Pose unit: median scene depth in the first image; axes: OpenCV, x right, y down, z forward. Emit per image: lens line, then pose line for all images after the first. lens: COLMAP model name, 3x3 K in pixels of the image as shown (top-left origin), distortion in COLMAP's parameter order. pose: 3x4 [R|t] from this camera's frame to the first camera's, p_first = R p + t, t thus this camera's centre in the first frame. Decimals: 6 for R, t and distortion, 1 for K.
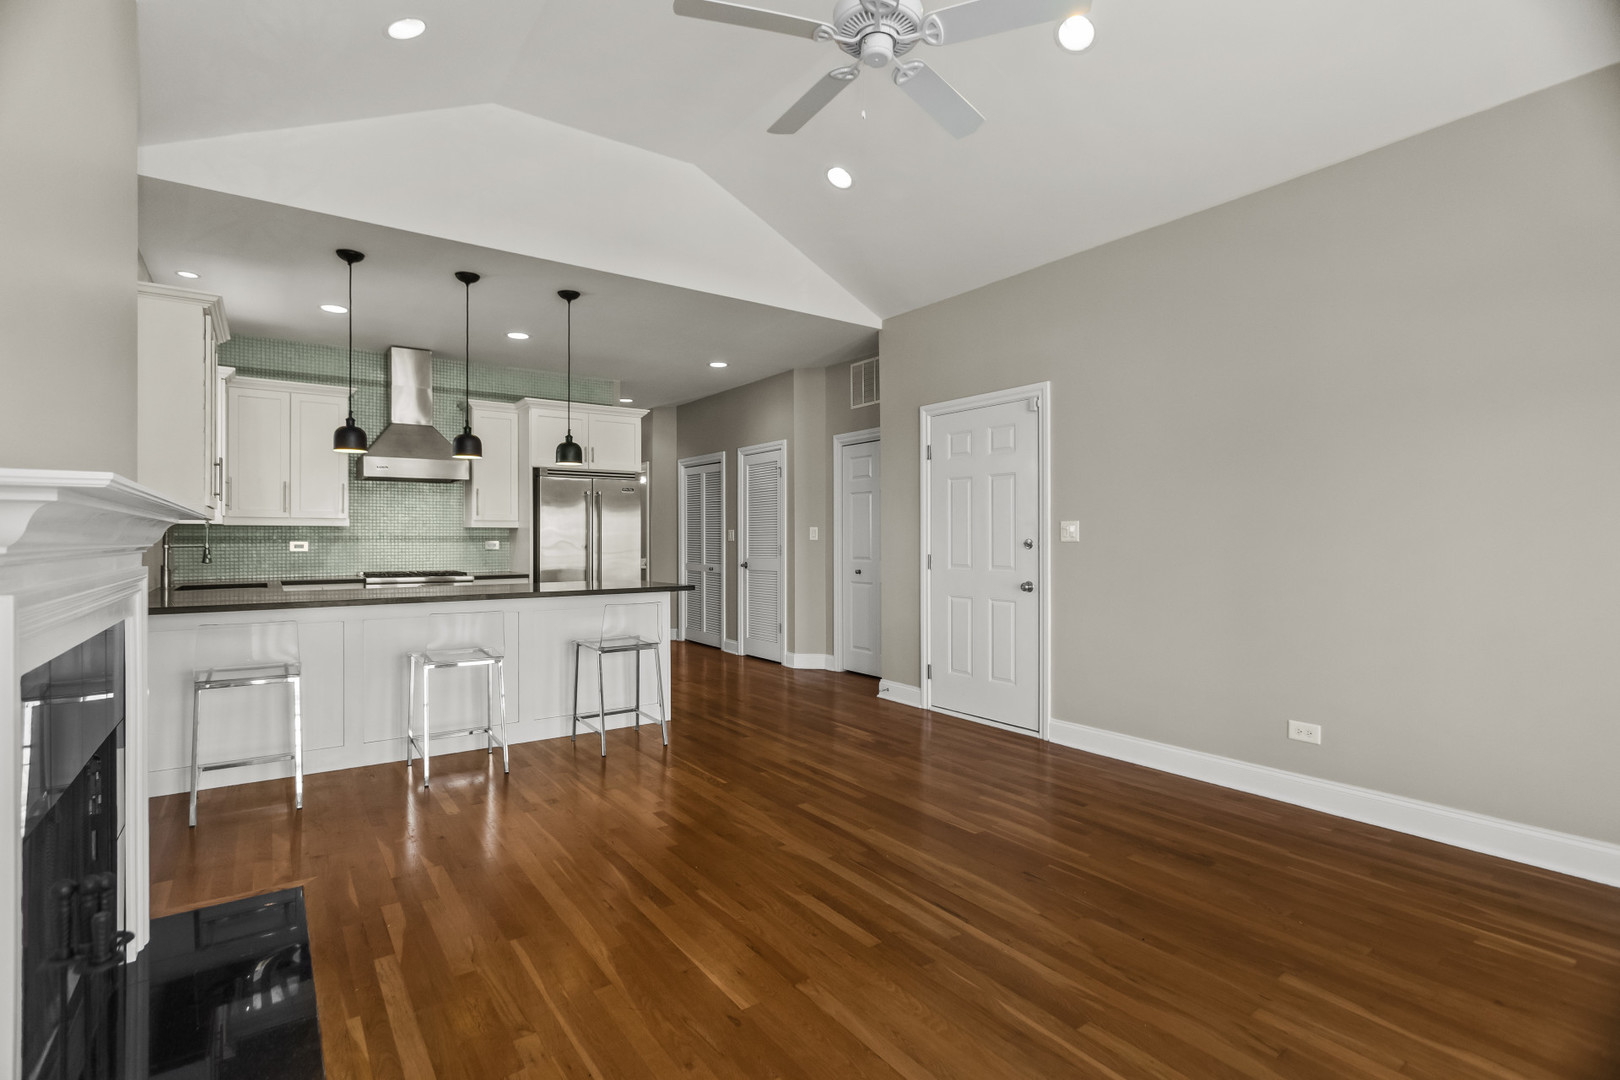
lens RADIAL K [[761.0, 0, 804.2], [0, 761.0, 537.6], [0, 0, 1]] dist [-0.000866, 0.000333]
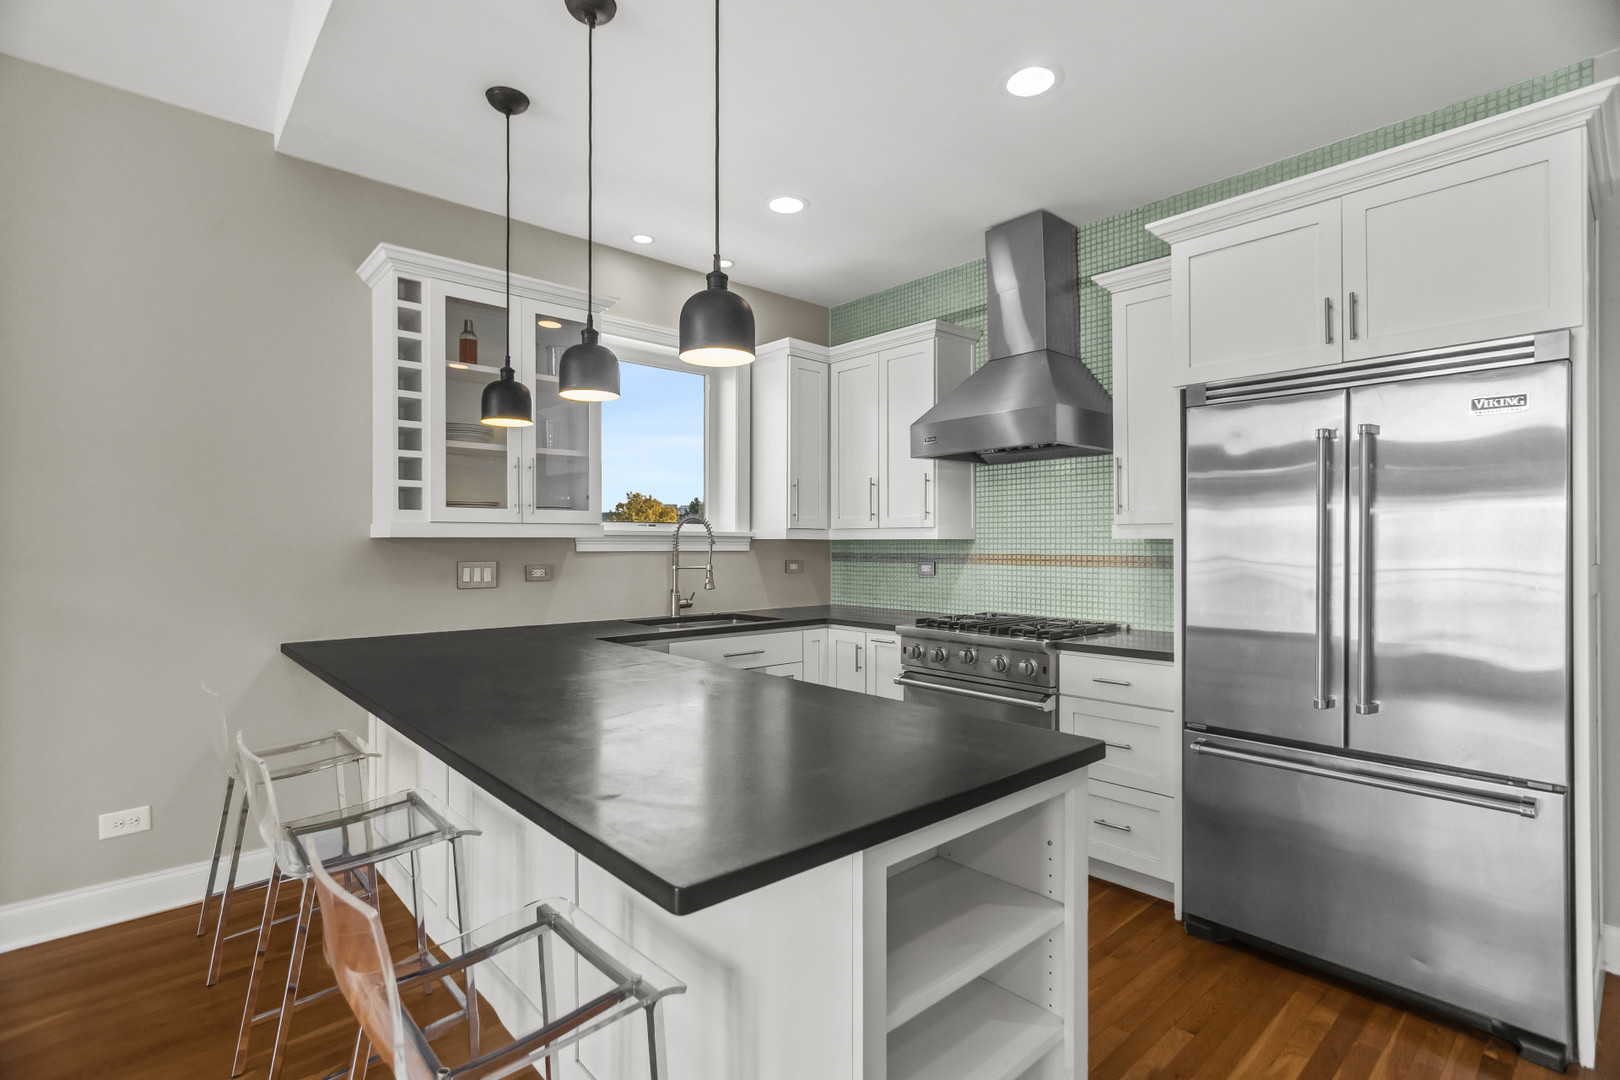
lens RADIAL K [[761.0, 0, 804.2], [0, 761.0, 537.6], [0, 0, 1]] dist [-0.000866, 0.000333]
pose [[0.110666, -0.004081, -0.993849, 0.032738], [0.000257, 0.999992, -0.004078, -0.018905], [0.993858, 0.000196, 0.110666, 1.167910]]
